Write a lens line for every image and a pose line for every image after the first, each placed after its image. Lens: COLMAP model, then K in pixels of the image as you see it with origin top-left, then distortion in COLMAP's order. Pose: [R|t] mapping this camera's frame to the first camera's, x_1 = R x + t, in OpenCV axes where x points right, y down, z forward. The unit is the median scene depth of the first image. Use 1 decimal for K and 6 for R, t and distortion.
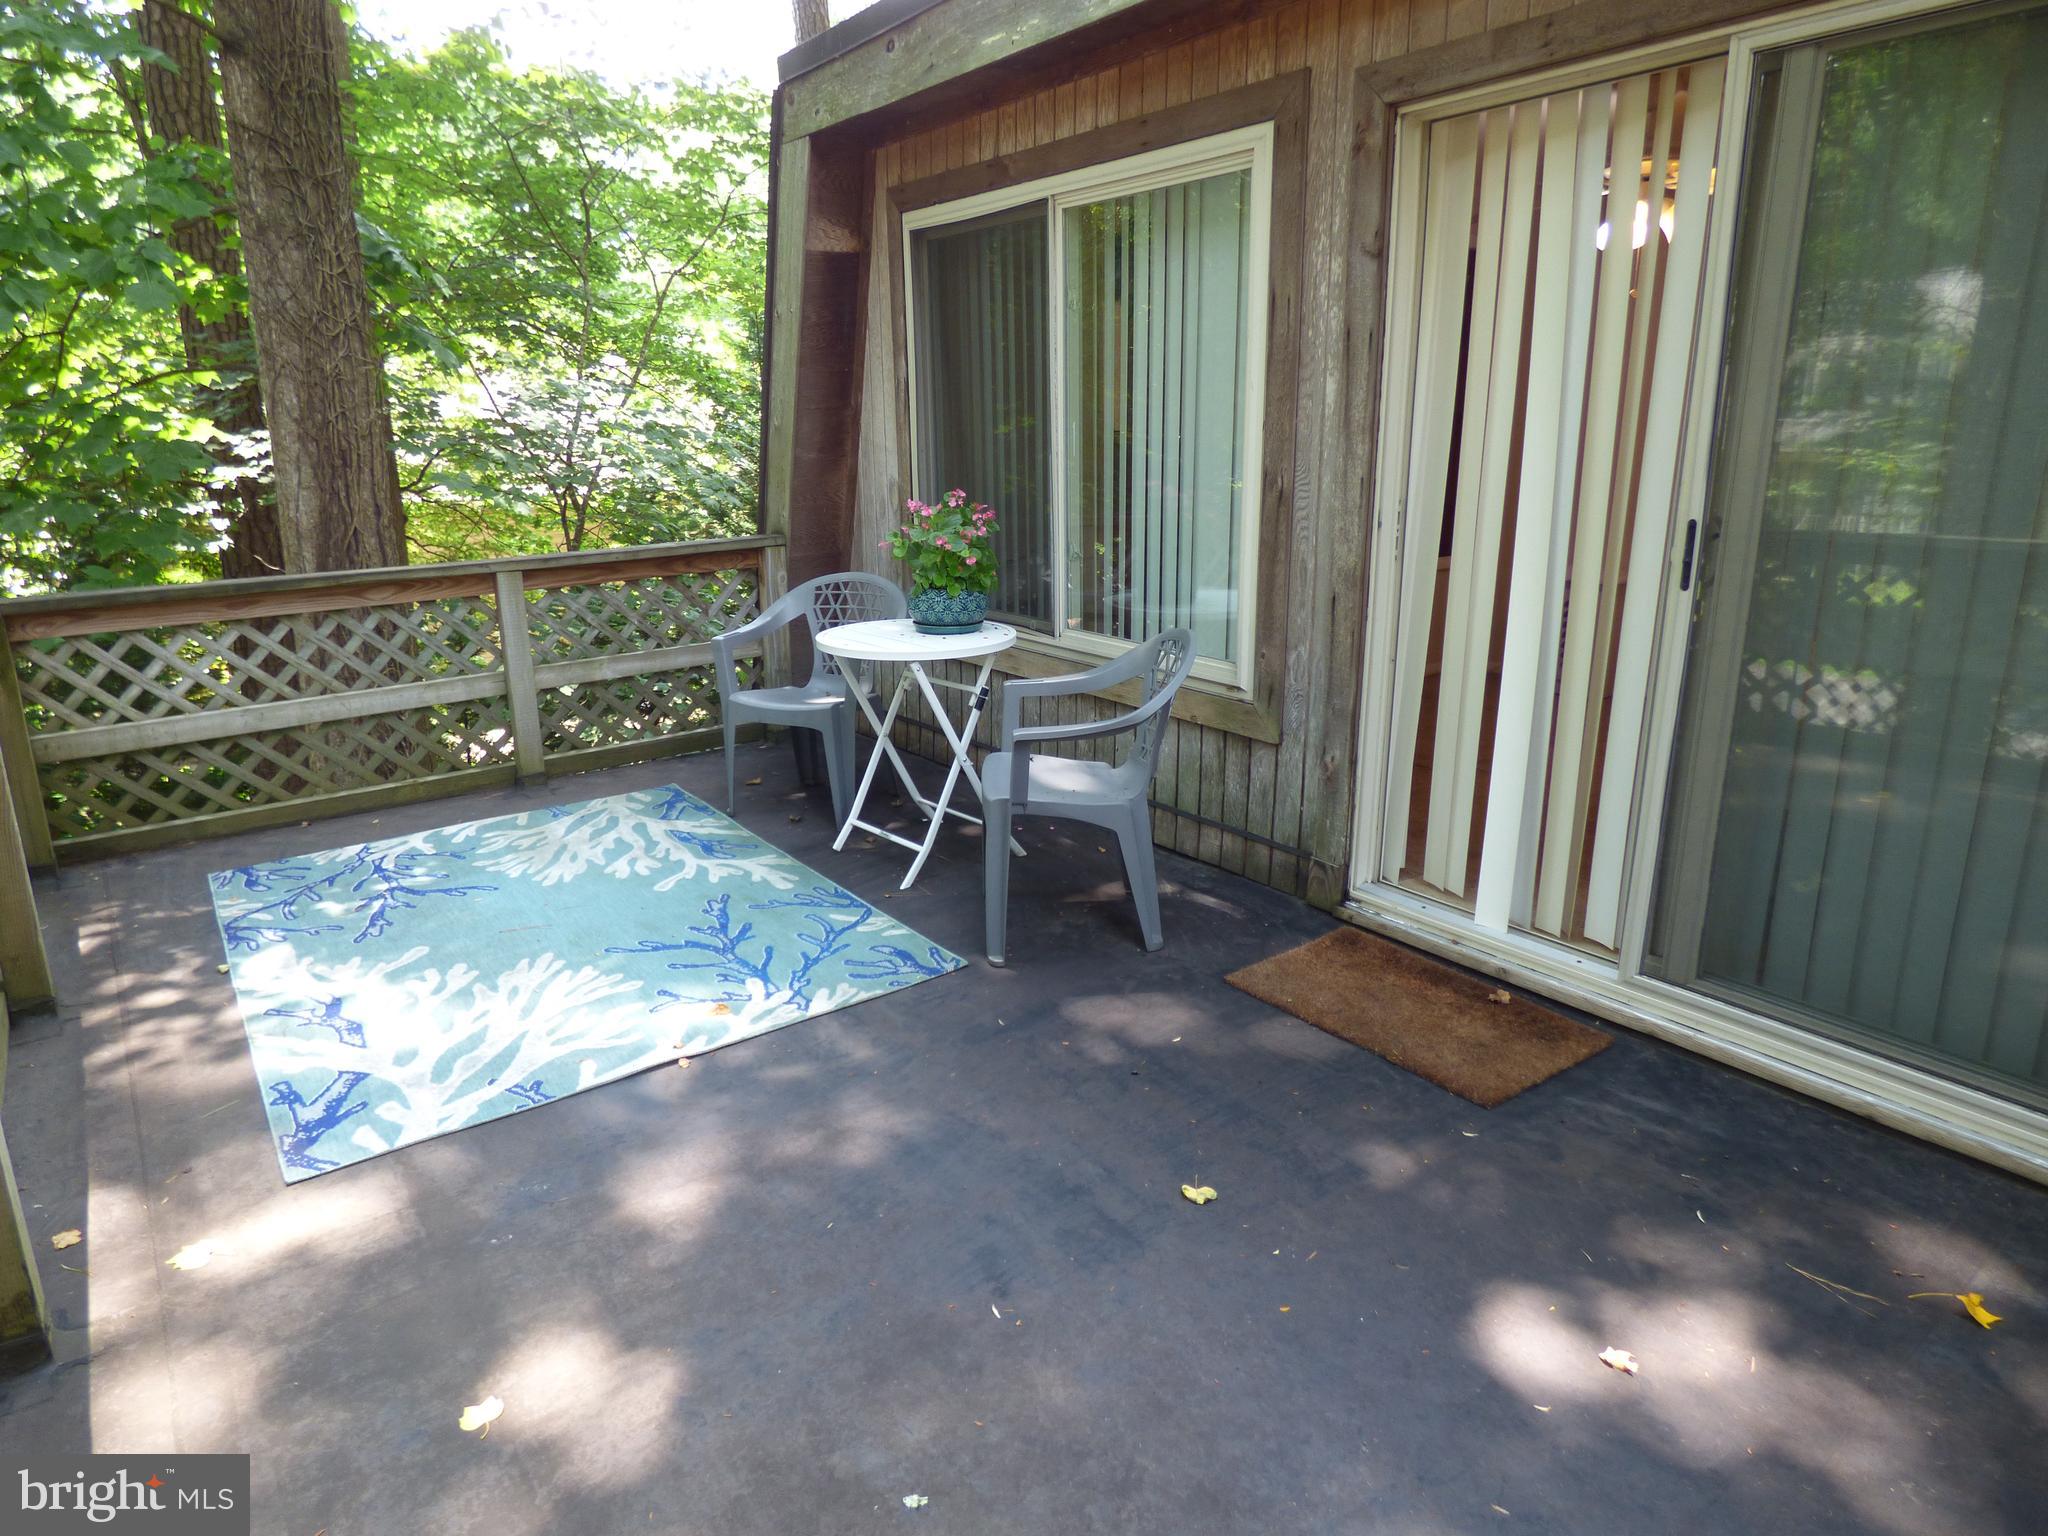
lens RADIAL K [[1236.8, 0, 1014.6], [0, 1236.8, 753.9], [0, 0, 1]] dist [-0.003959, 0.004620]
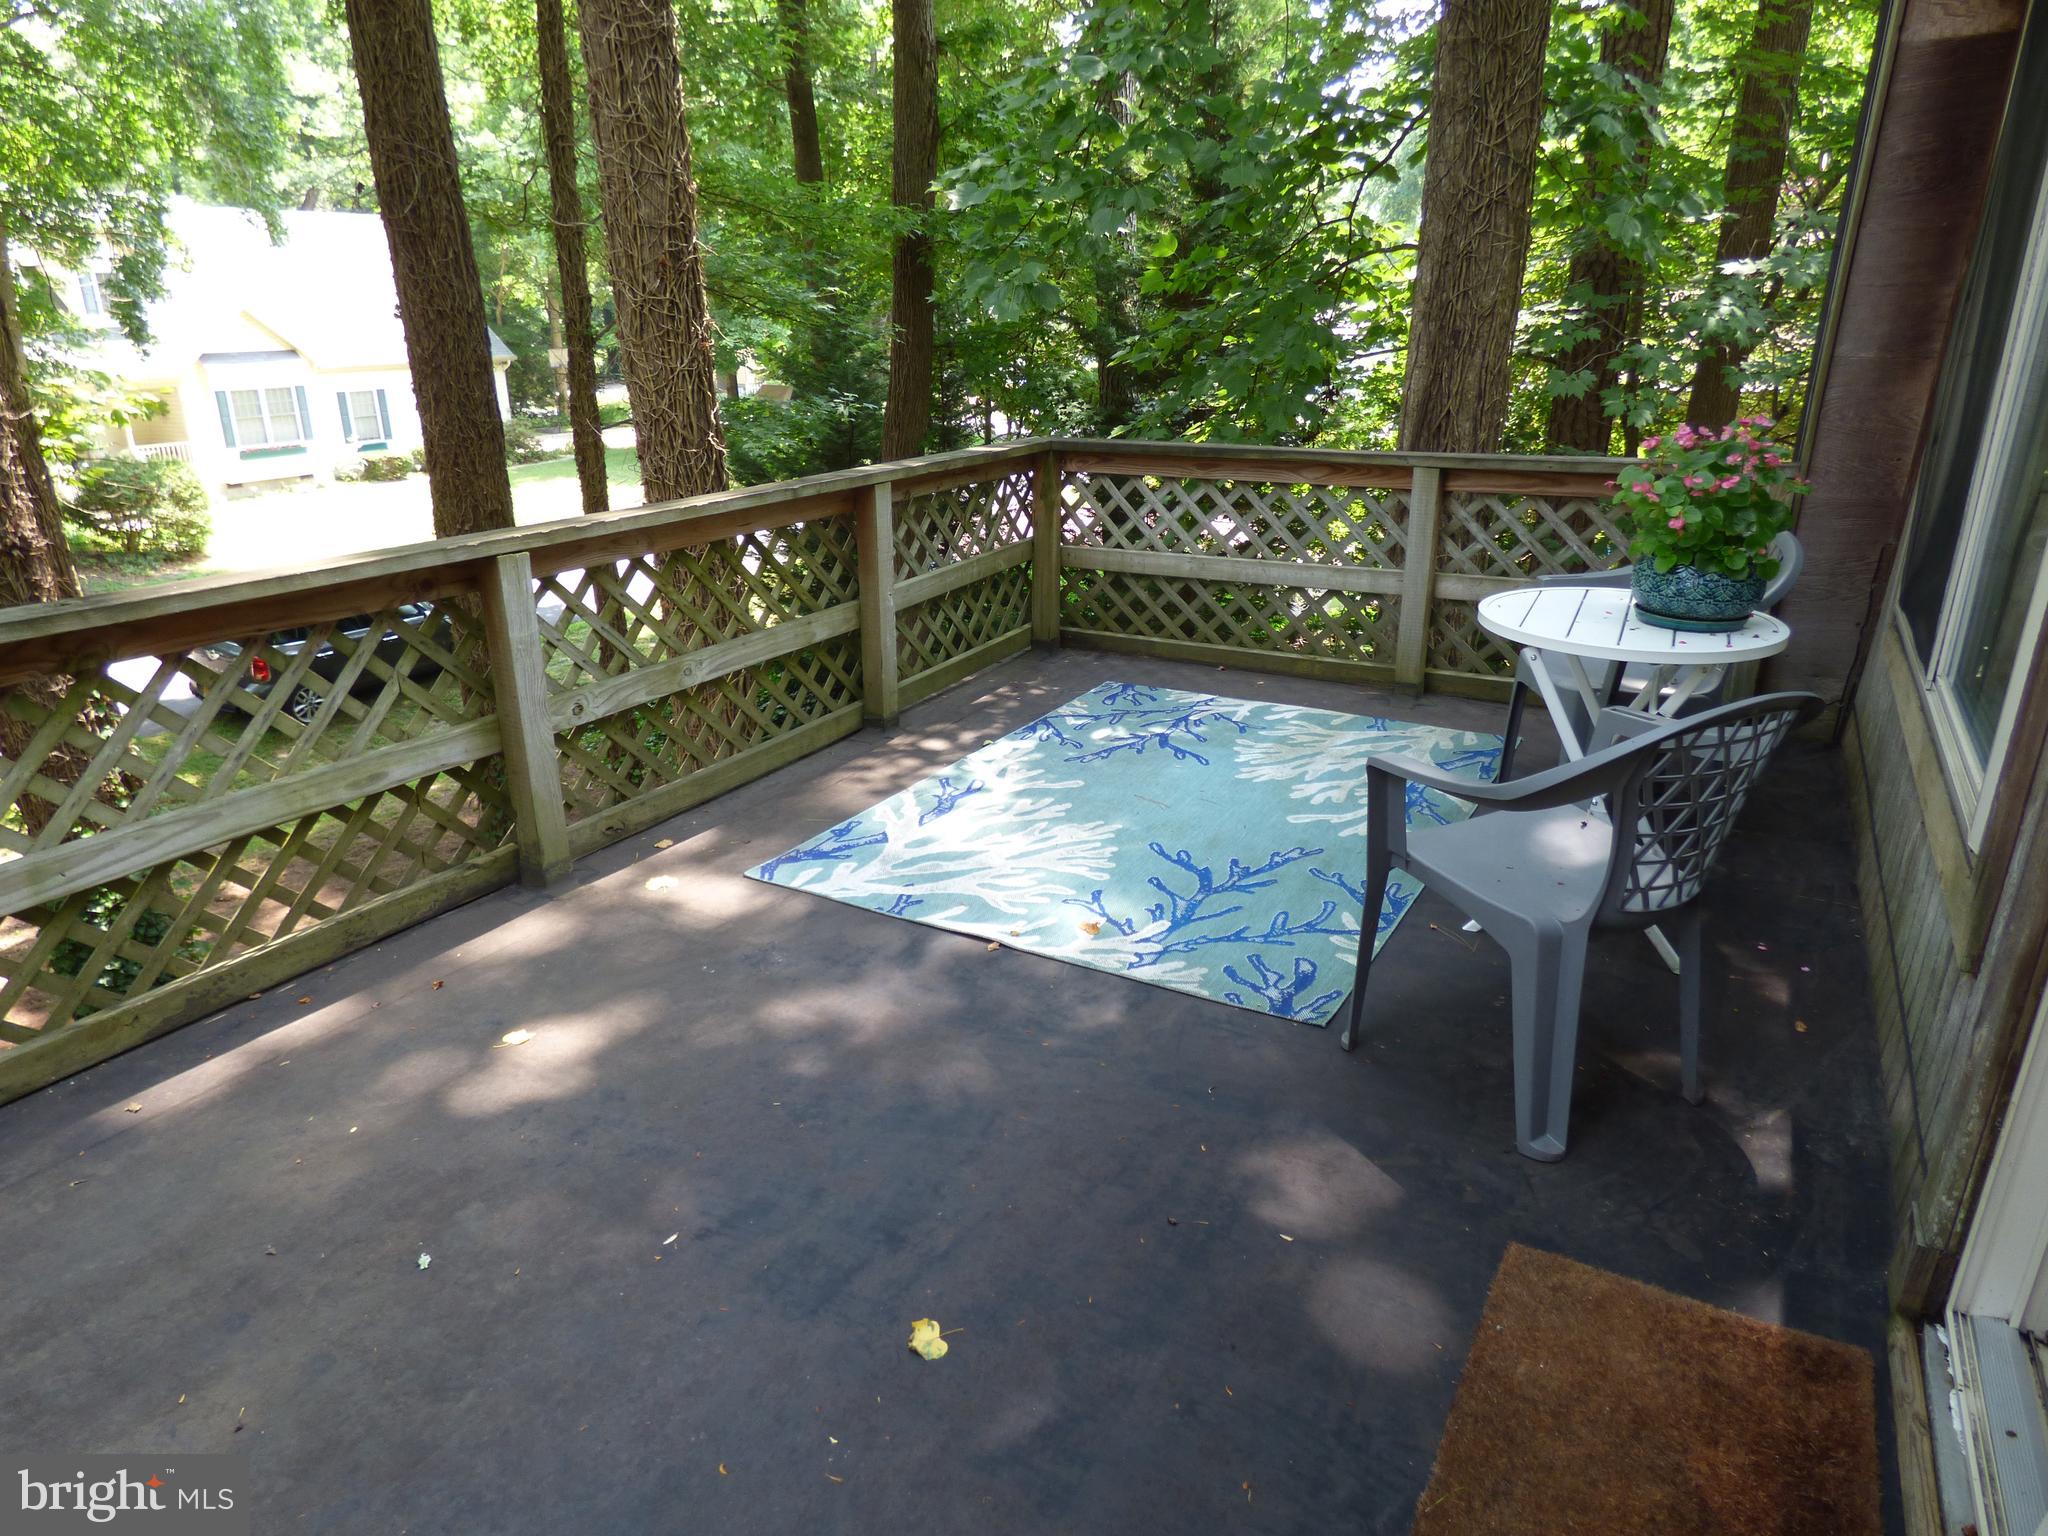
lens RADIAL K [[1236.8, 0, 1023.7], [0, 1236.8, 781.3], [0, 0, 1]] dist [-0.003959, 0.004620]
pose [[0.416248, 0.335014, -0.845283, 0.466693], [-0.239555, 0.937209, 0.253482, -0.121363], [0.877126, 0.096980, 0.470366, 0.422410]]
